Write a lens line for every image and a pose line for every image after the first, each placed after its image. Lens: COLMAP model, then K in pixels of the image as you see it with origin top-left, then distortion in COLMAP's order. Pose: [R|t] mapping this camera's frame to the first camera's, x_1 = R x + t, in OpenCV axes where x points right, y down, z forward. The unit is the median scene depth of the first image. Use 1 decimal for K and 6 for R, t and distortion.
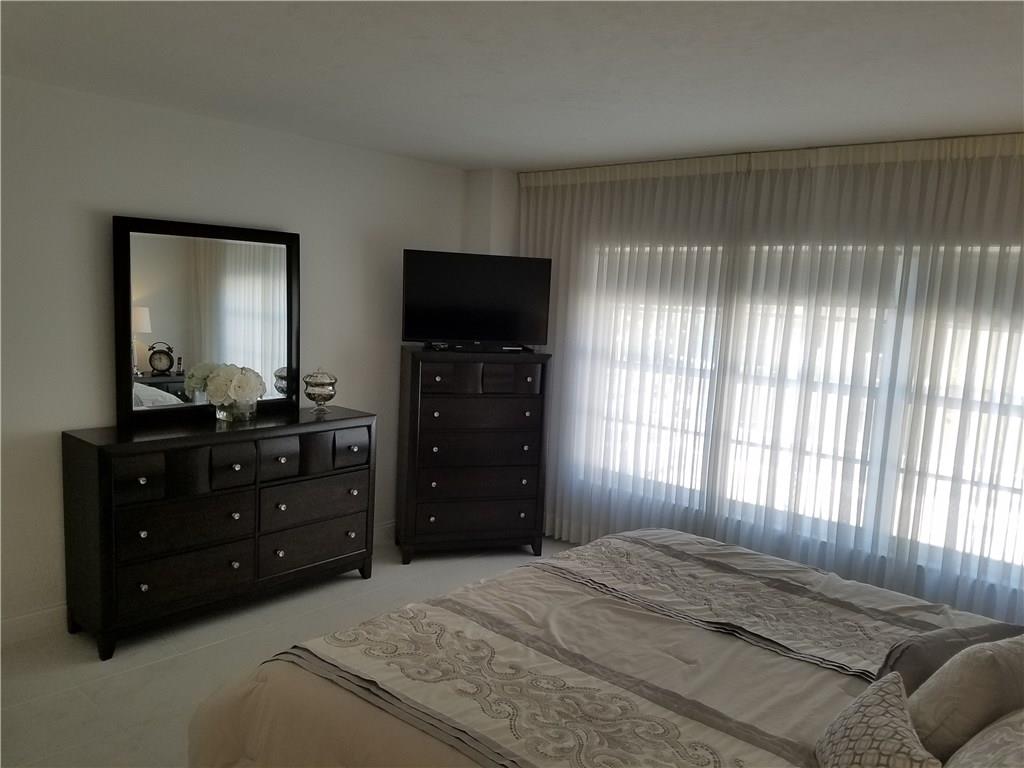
lens RADIAL K [[724.1, 0, 512.0], [0, 724.1, 384.0], [0, 0, 1]] dist [0.075146, -0.000252]
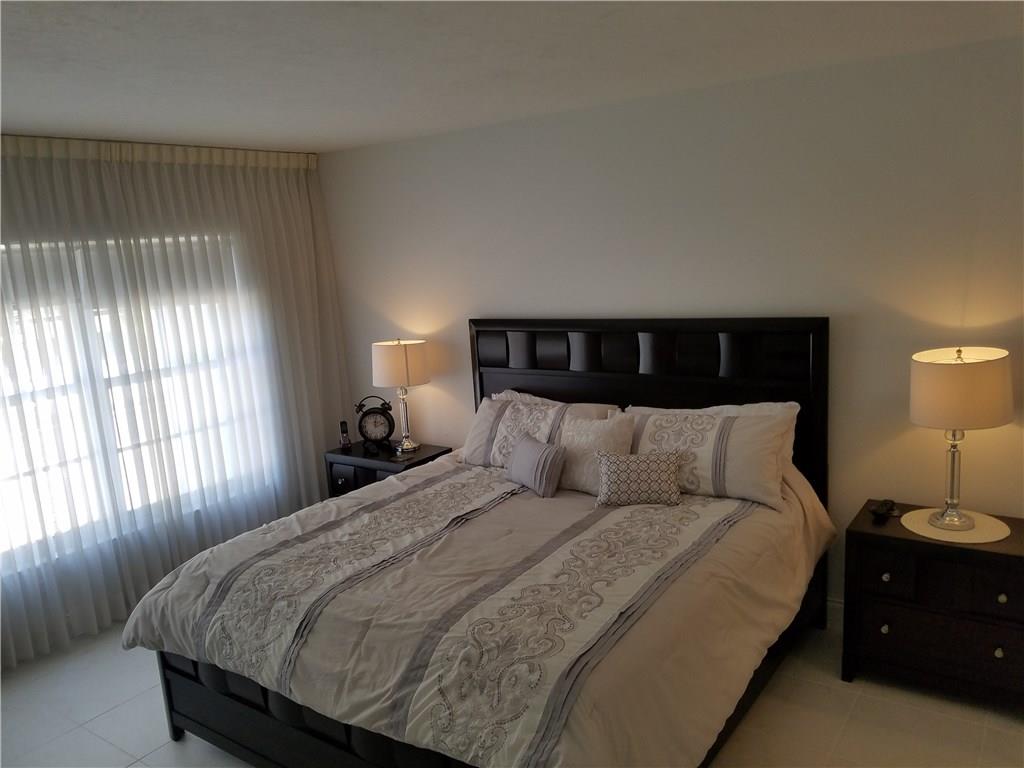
lens RADIAL K [[778.9, 0, 512.0], [0, 778.9, 384.0], [0, 0, 1]] dist [-0.099949, -0.000176]
pose [[-0.099094, -0.209070, 0.972867, -0.908994], [0.199525, 0.953649, 0.225264, -0.176796], [-0.974869, 0.216433, -0.052786, 0.817633]]
